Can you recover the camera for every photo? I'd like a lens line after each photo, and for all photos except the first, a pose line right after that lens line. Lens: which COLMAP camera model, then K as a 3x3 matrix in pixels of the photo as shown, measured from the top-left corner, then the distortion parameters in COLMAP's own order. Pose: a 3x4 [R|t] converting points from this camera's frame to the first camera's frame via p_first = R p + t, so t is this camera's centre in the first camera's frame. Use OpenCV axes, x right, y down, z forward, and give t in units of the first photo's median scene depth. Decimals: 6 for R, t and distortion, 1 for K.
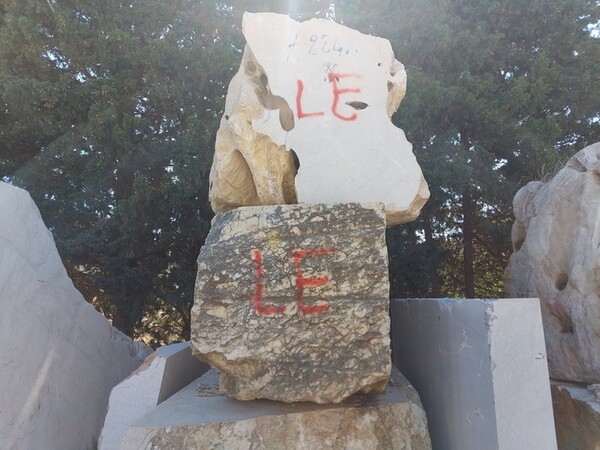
lens RADIAL K [[431.2, 0, 302.3], [0, 431.2, 228.5], [0, 0, 1]] dist [0.099757, -0.103751]
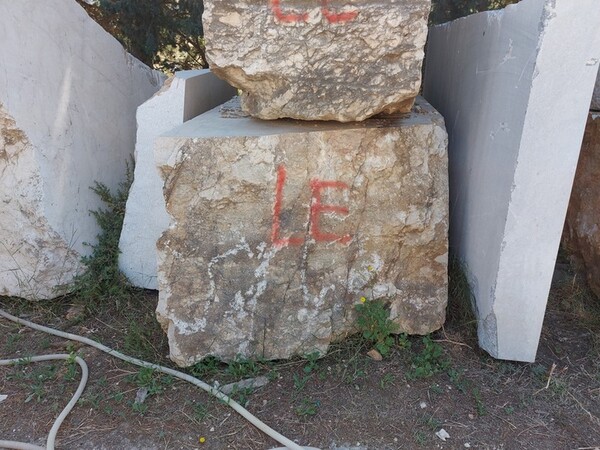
lens RADIAL K [[431.2, 0, 302.3], [0, 431.2, 228.5], [0, 0, 1]] dist [0.099757, -0.103751]
pose [[0.998329, 0.028453, -0.050304, 0.006214], [0.002049, 0.852442, 0.522817, 0.089224], [0.057757, -0.522046, 0.850959, 0.024945]]
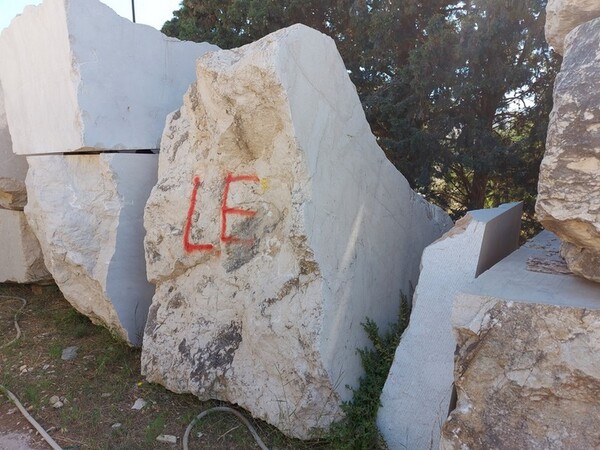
lens RADIAL K [[431.2, 0, 302.3], [0, 431.2, 228.5], [0, 0, 1]] dist [0.099757, -0.103751]
pose [[0.835873, 0.091754, -0.541200, -0.183850], [0.066568, 0.961710, 0.265860, 0.071081], [0.544871, -0.258252, 0.797760, 0.157327]]
